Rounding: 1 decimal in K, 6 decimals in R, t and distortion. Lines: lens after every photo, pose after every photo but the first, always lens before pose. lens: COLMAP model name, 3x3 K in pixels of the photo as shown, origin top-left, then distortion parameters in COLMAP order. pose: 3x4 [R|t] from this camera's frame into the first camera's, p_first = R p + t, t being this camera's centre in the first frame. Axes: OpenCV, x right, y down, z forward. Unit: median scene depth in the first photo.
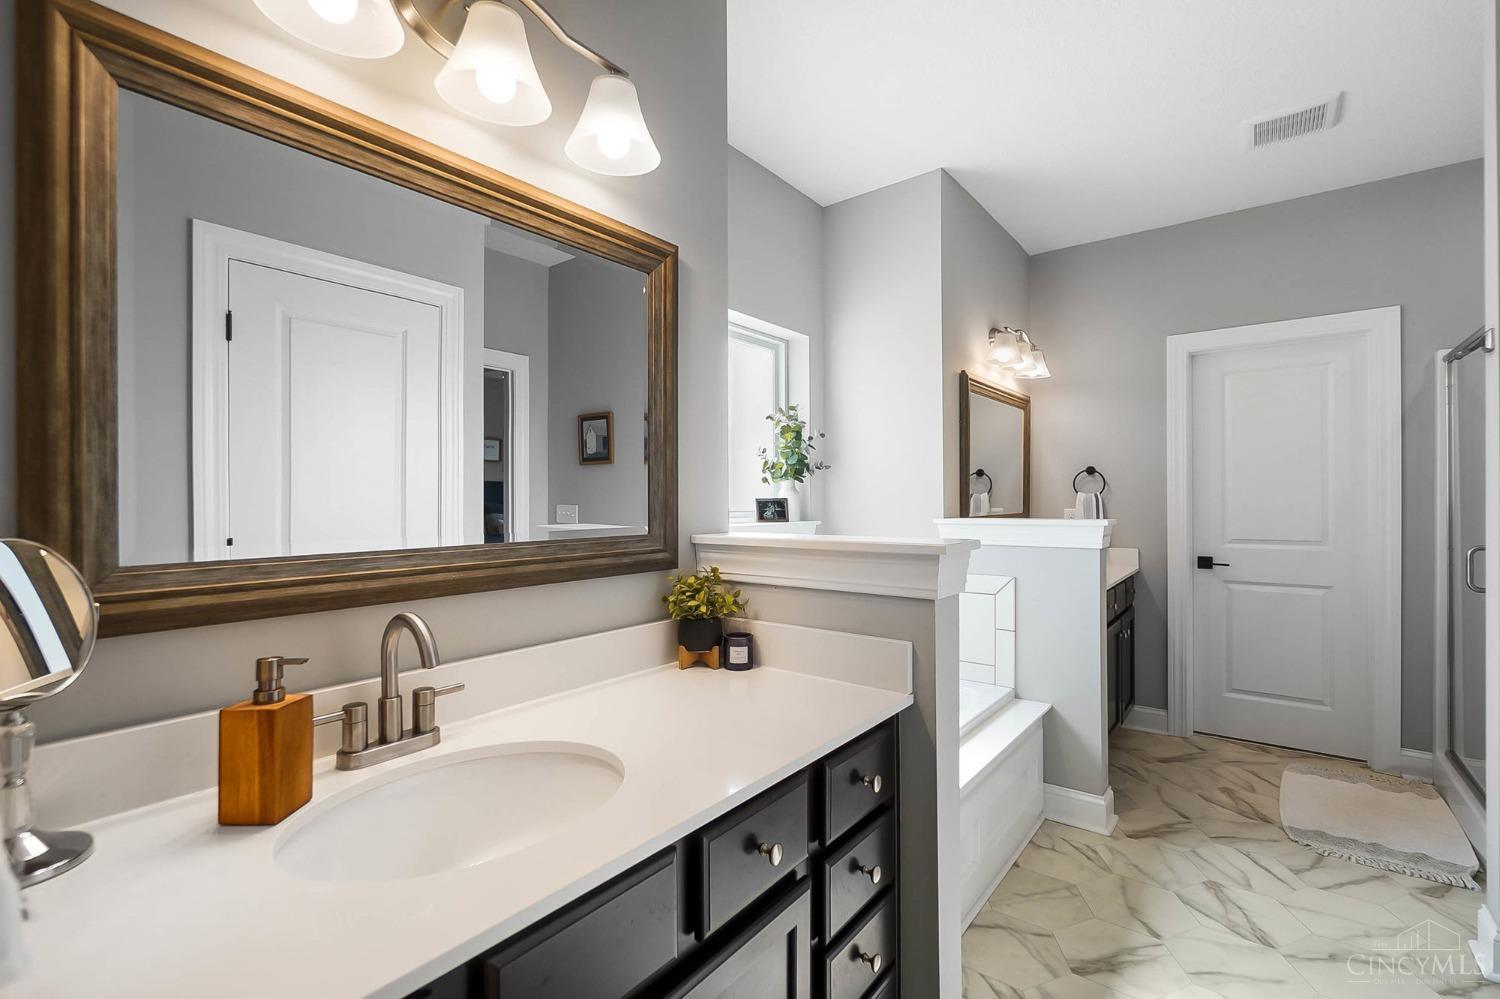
lens RADIAL K [[668.9, 0, 748.3], [0, 668.9, 496.4], [0, 0, 1]] dist [0.000900, 0.000823]
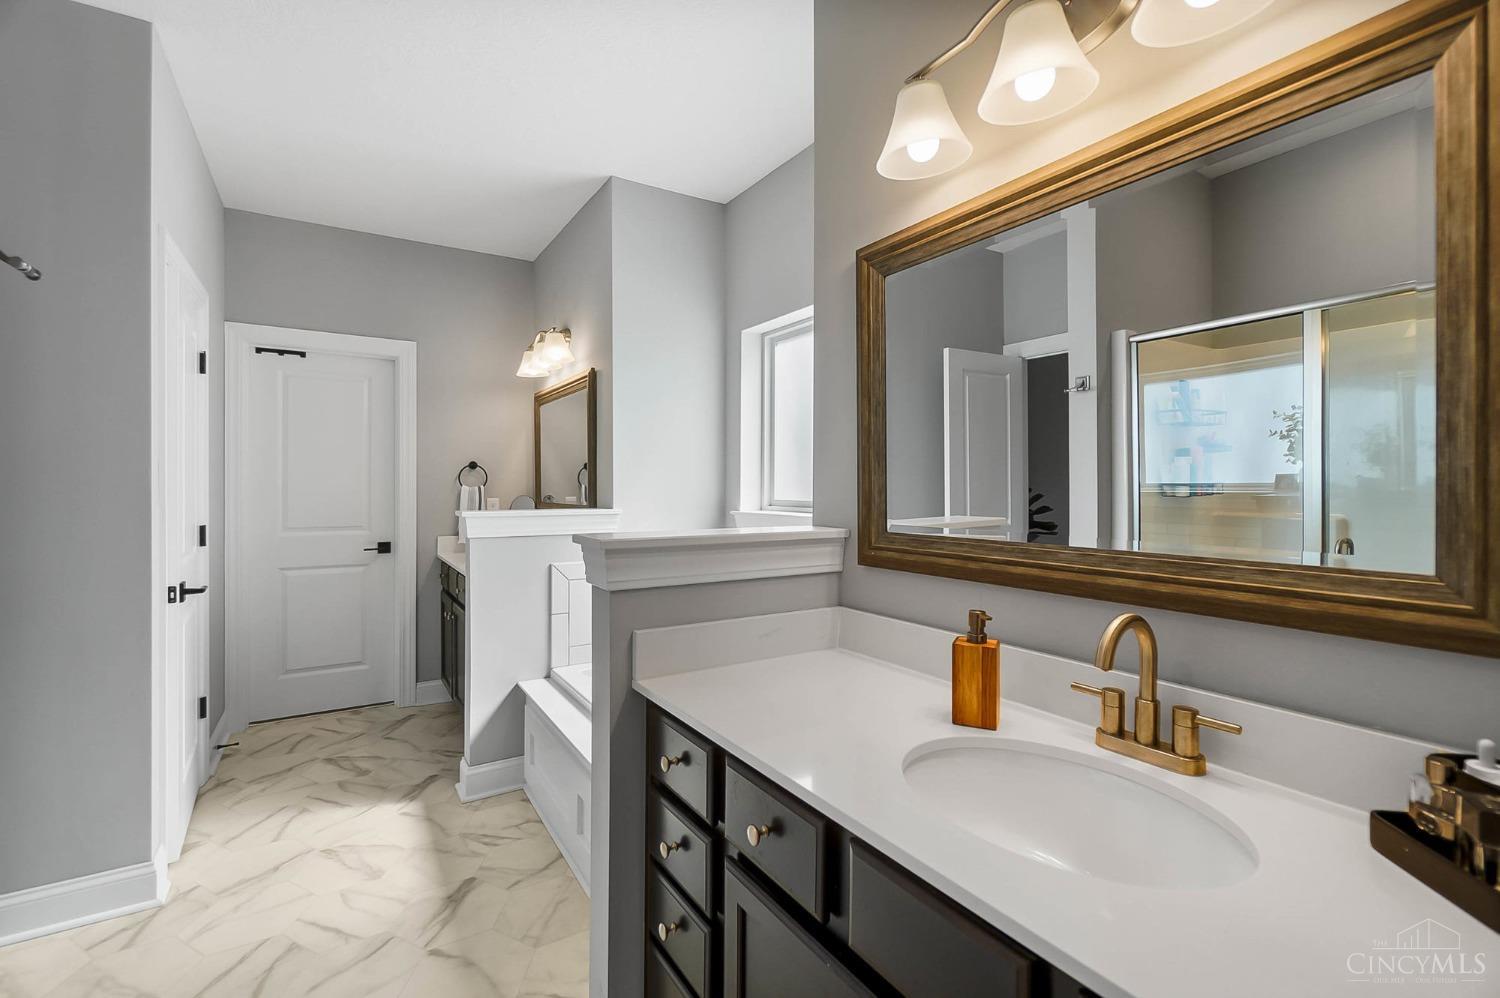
lens RADIAL K [[668.9, 0, 748.8], [0, 668.9, 492.1], [0, 0, 1]] dist [0.000900, 0.000823]
pose [[-0.342863, -0.007175, -0.939358, 1.359600], [-0.013982, 0.999899, -0.002534, 0.000476], [0.939281, 0.012265, -0.342928, 1.746947]]
